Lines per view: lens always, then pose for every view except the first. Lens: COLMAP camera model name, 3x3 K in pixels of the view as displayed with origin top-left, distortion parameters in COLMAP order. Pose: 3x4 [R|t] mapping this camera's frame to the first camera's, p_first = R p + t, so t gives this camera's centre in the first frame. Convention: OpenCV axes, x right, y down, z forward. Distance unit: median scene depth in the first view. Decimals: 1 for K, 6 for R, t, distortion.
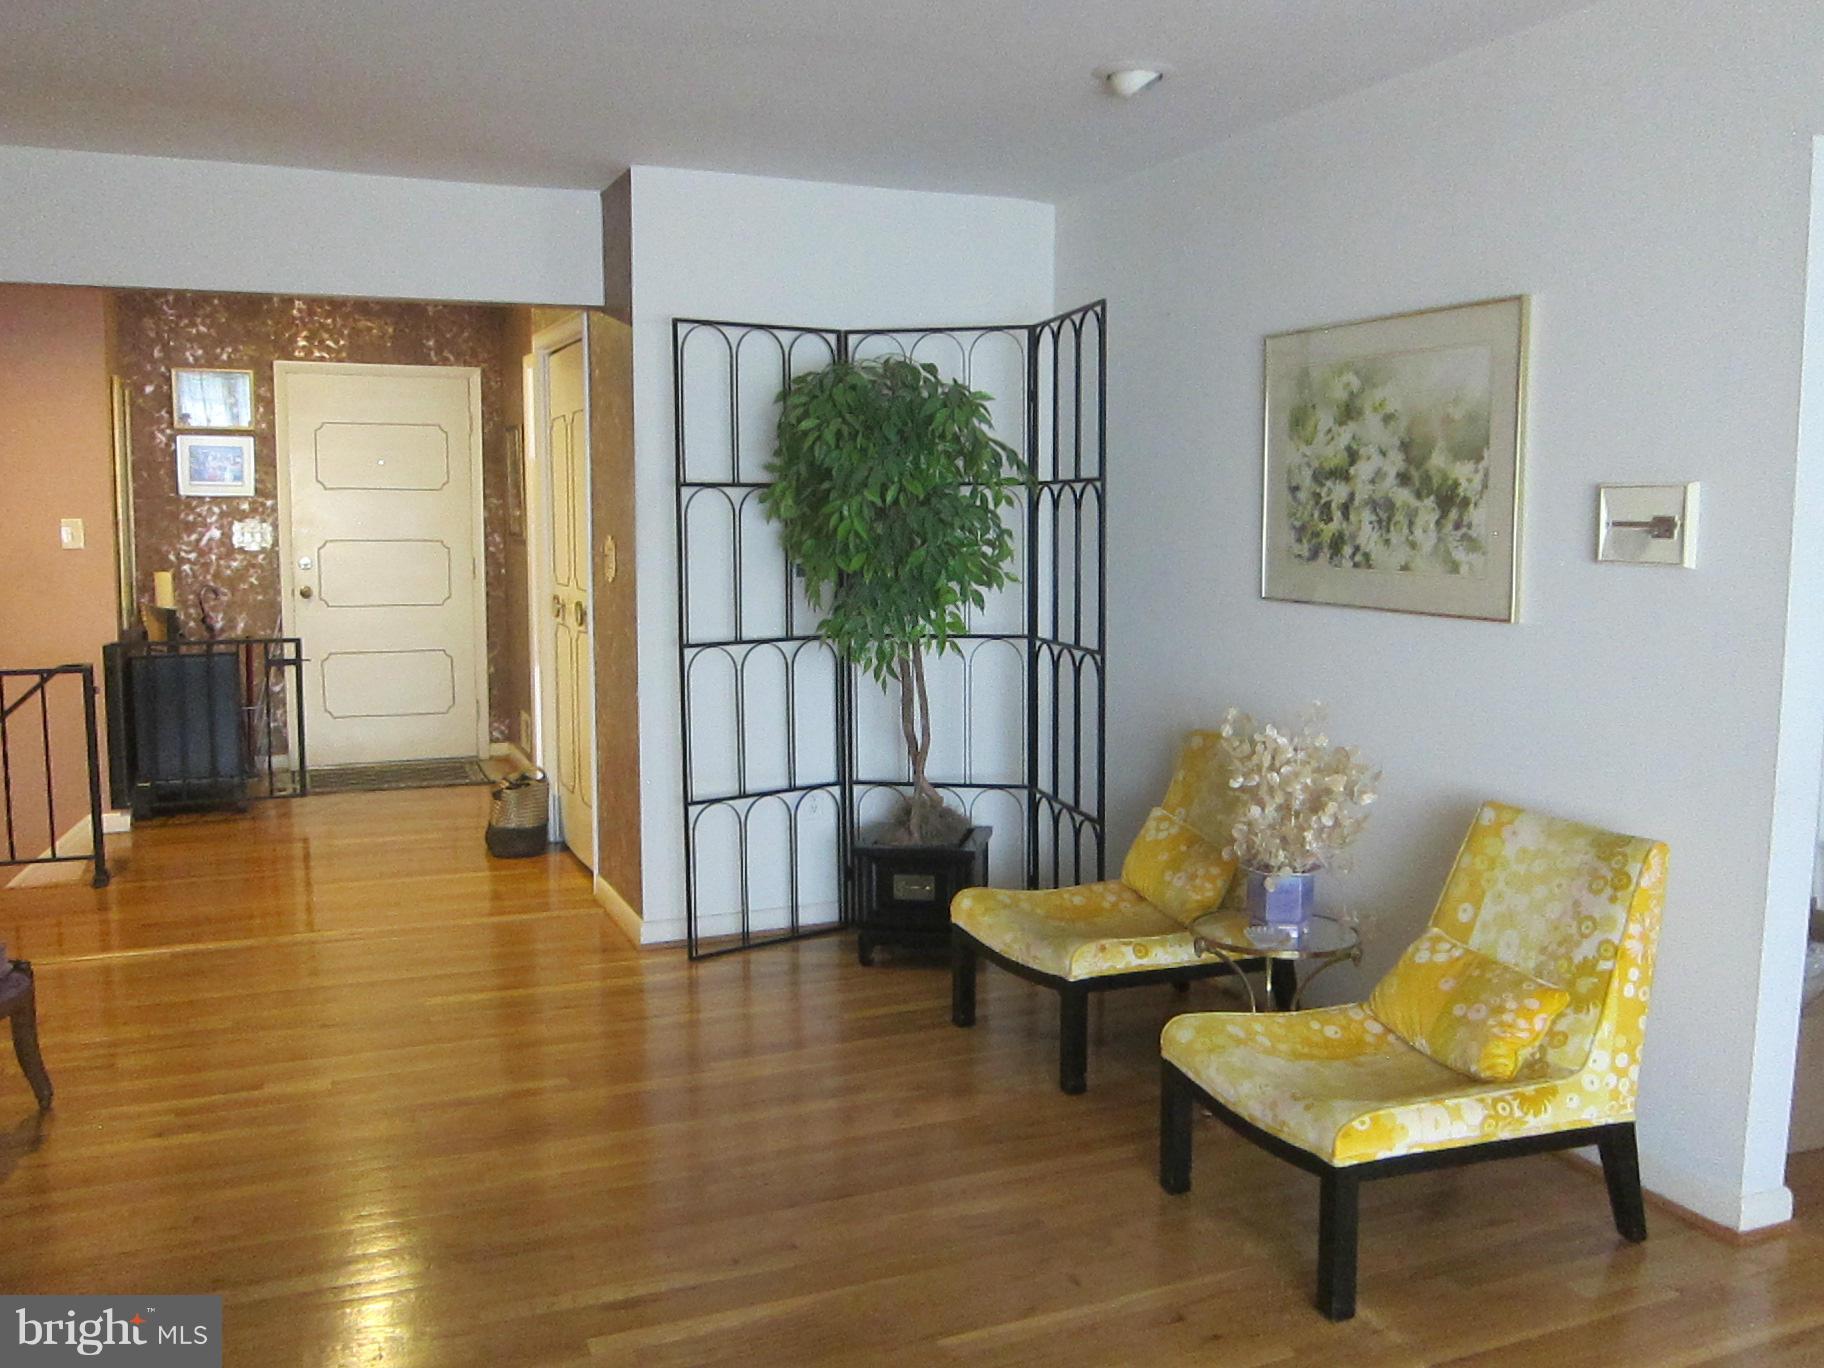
lens RADIAL K [[1531.3, 0, 912.0], [0, 1531.3, 684.0], [0, 0, 1]] dist [-0.048492, 0.002605]
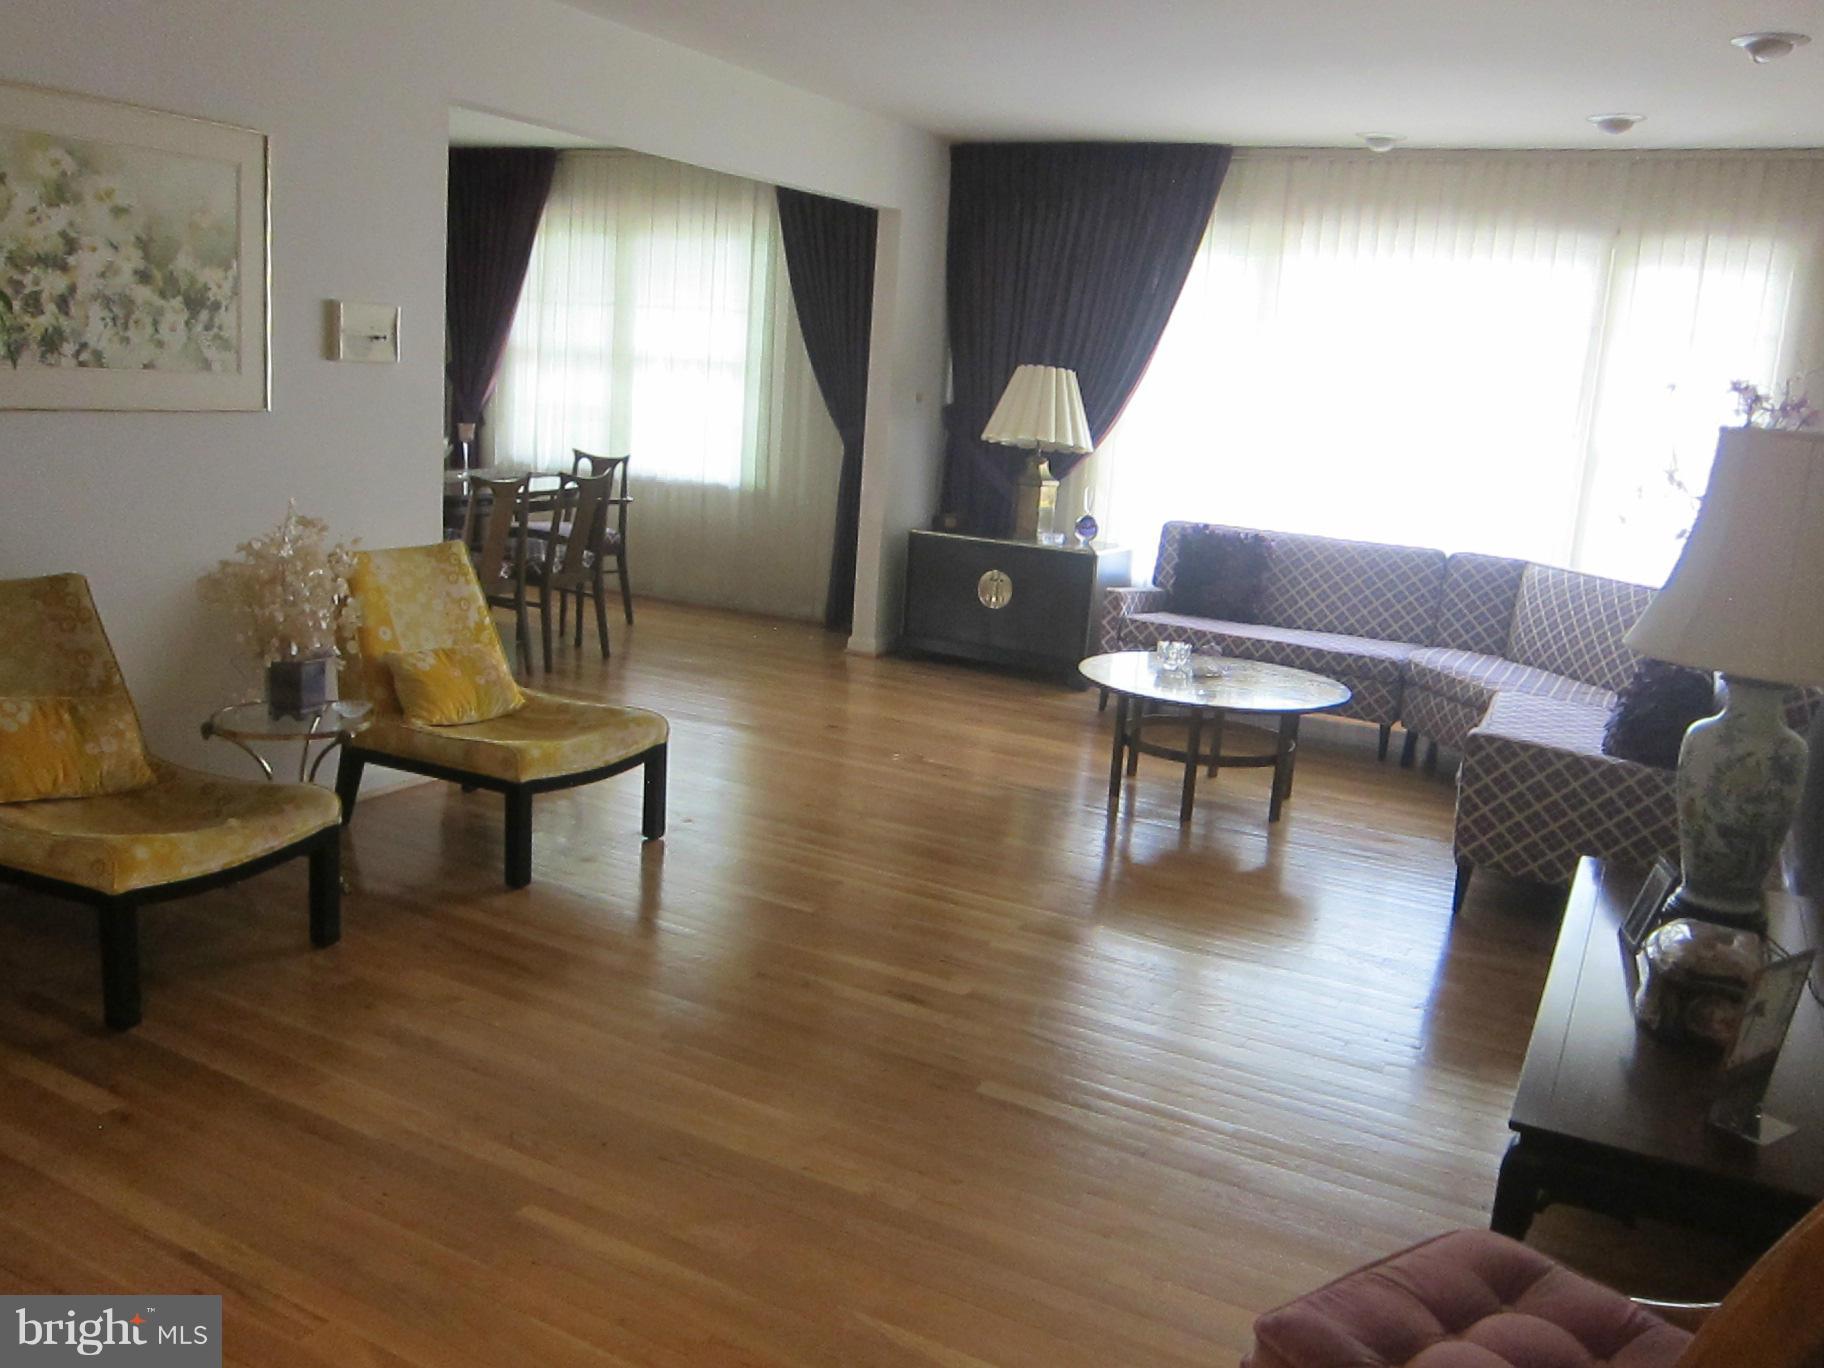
lens RADIAL K [[1531.3, 0, 912.0], [0, 1531.3, 684.0], [0, 0, 1]] dist [-0.048492, 0.002605]
pose [[-0.627068, -0.202130, 0.752283, -0.743962], [0.017344, 0.961885, 0.272905, -0.129175], [-0.778771, 0.184178, -0.599661, 1.164110]]
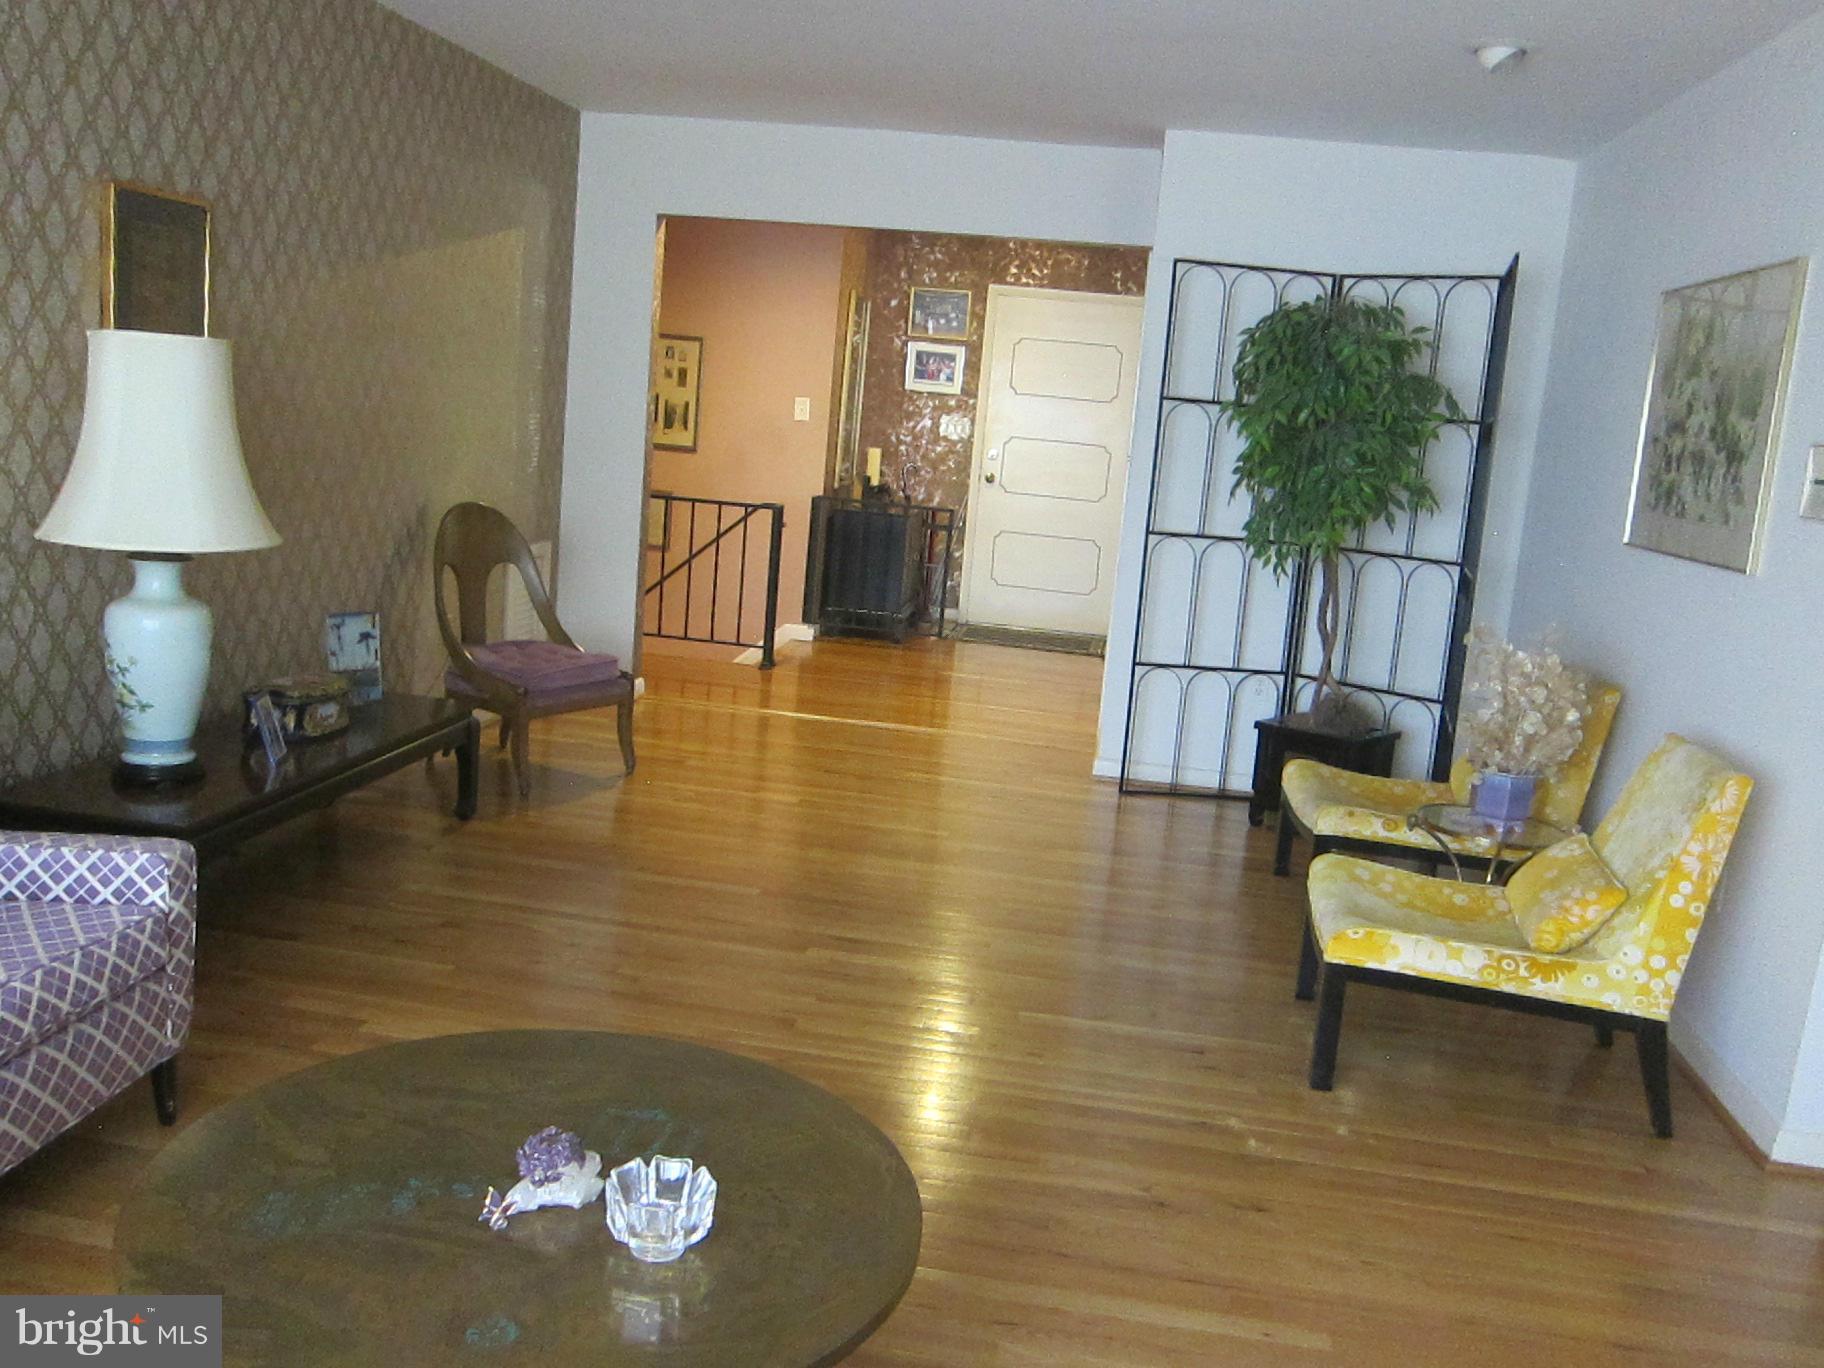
lens RADIAL K [[1531.3, 0, 912.0], [0, 1531.3, 684.0], [0, 0, 1]] dist [-0.048492, 0.002605]
pose [[0.848396, 0.163654, -0.503430, 0.377717], [-0.144182, 0.986495, 0.077708, 0.031082], [0.509348, 0.006659, 0.860535, -0.155032]]
